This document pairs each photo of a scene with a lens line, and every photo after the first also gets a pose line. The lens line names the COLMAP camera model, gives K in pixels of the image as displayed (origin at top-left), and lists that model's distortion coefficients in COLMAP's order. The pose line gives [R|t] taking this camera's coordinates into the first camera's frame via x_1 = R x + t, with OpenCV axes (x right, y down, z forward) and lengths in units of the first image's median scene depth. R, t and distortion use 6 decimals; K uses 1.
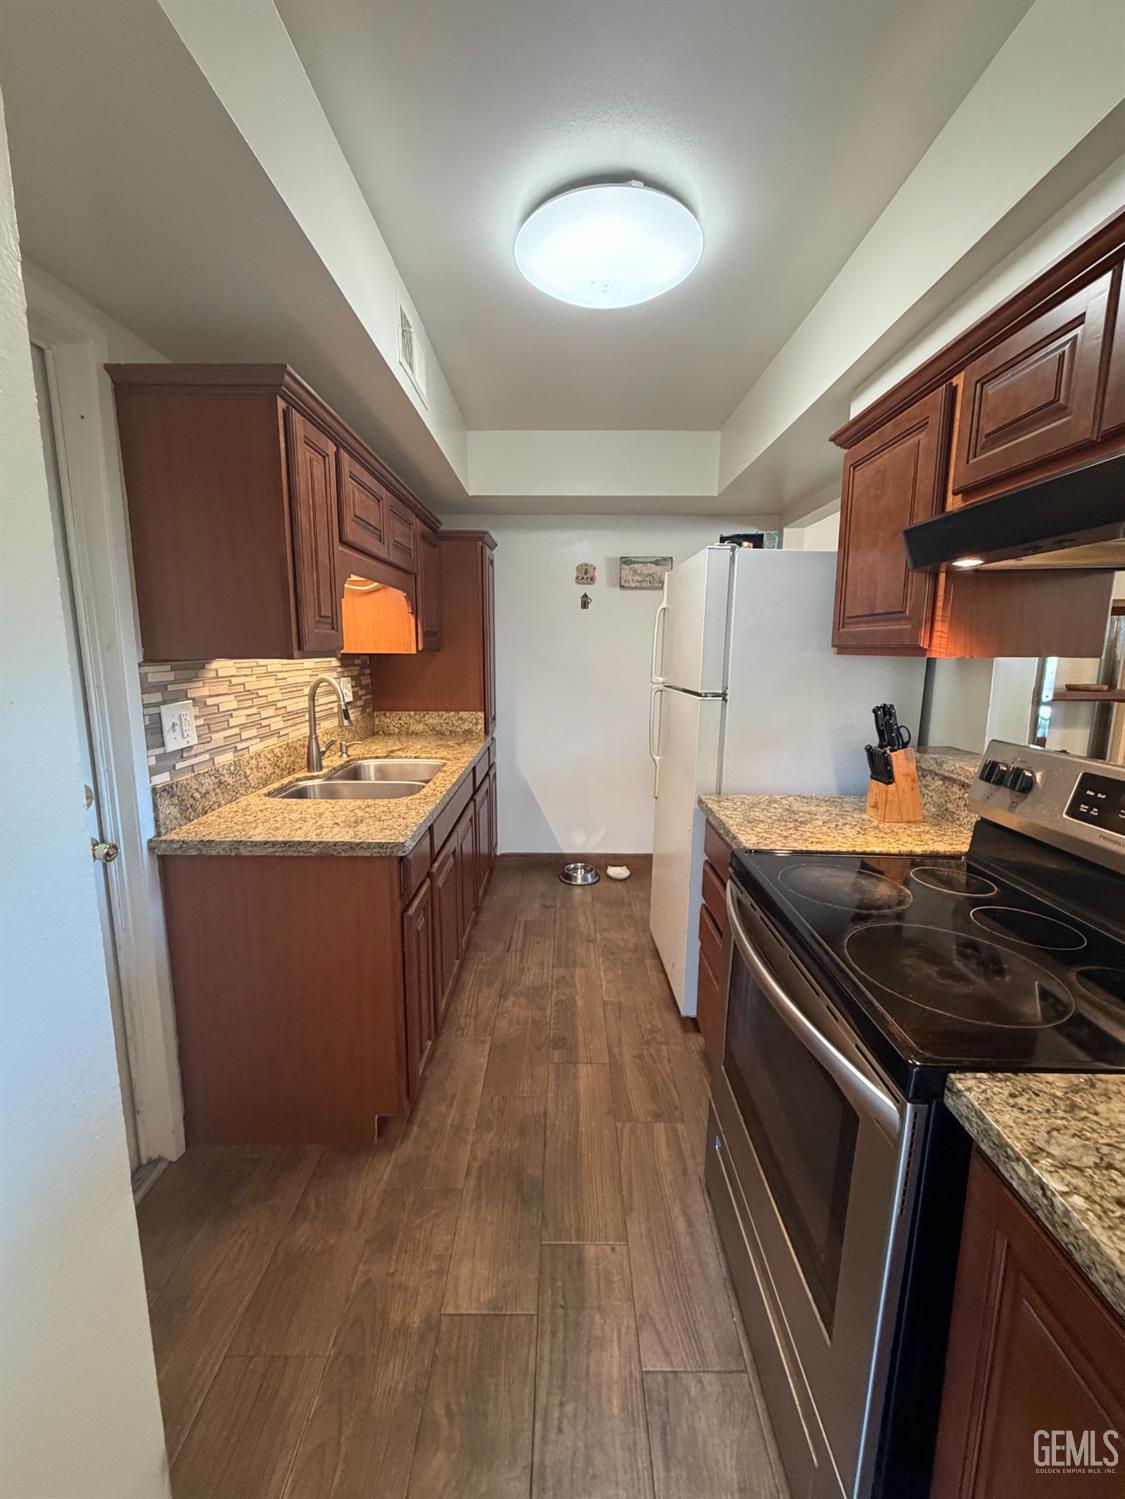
lens RADIAL K [[605.4, 0, 559.8], [0, 605.4, 746.7], [0, 0, 1]] dist [-0.000701, -0.000058]
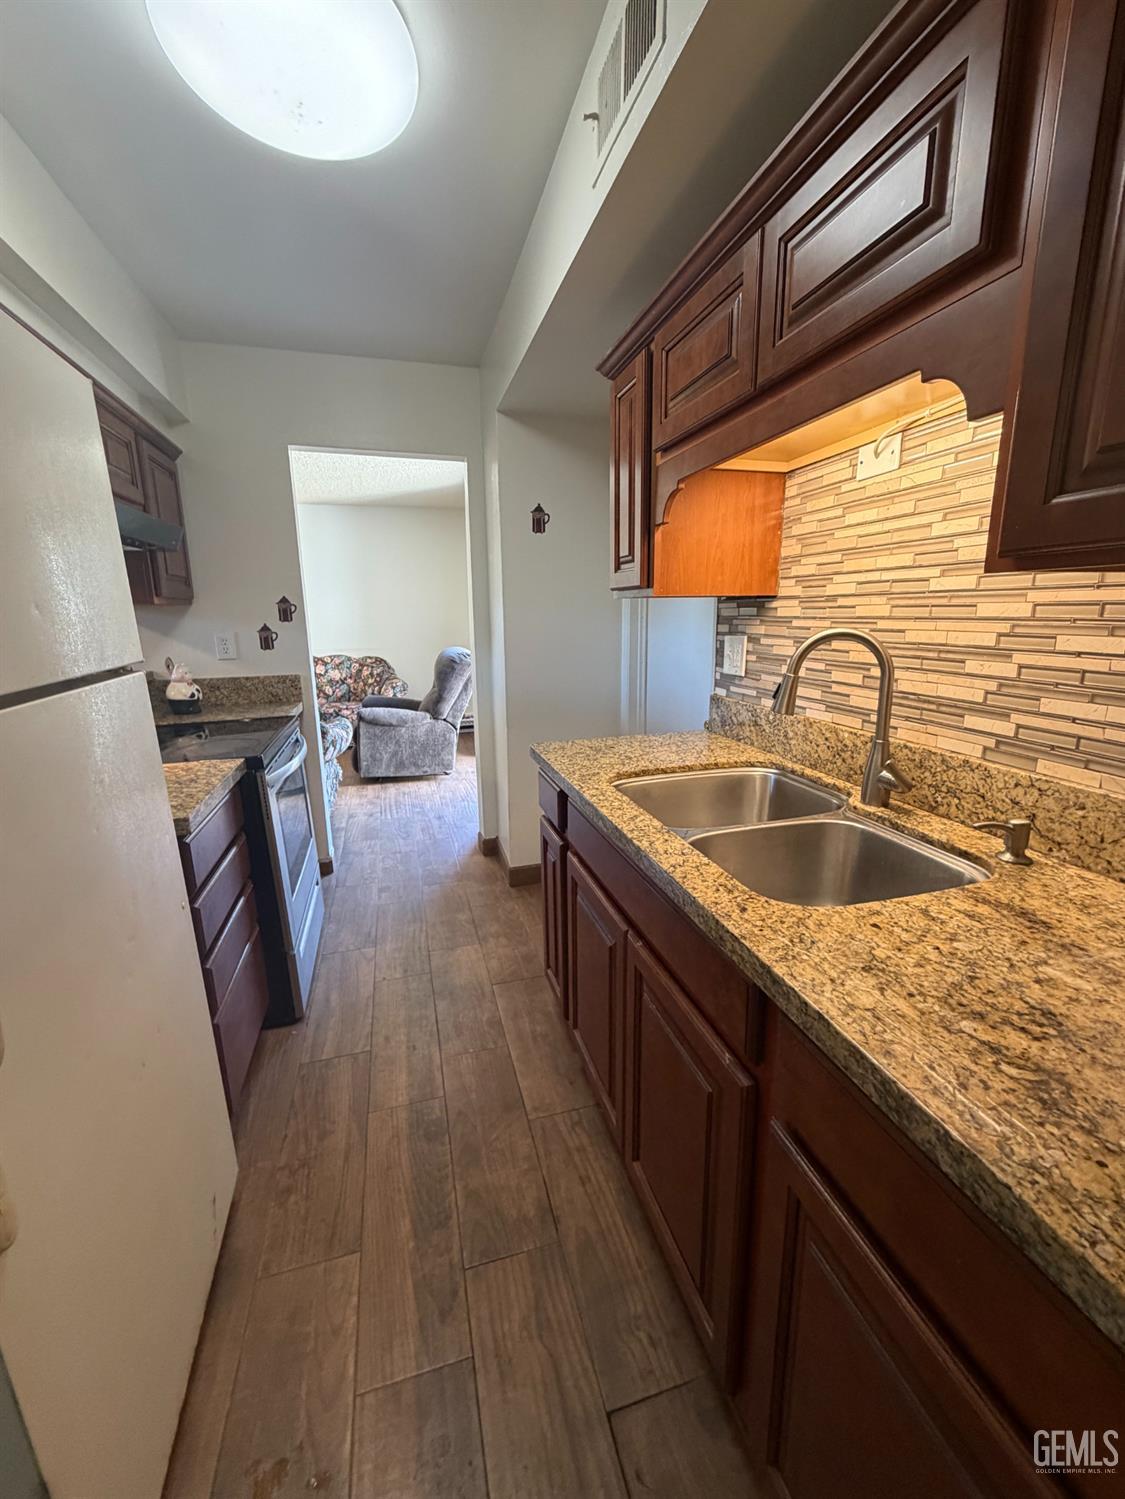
lens RADIAL K [[605.4, 0, 562.2], [0, 605.4, 745.6], [0, 0, 1]] dist [-0.000701, -0.000058]
pose [[-0.961073, 0.067887, -0.267826, 0.019635], [-0.036414, 0.929767, 0.366343, -0.283435], [0.273886, 0.361835, -0.891102, 1.972324]]
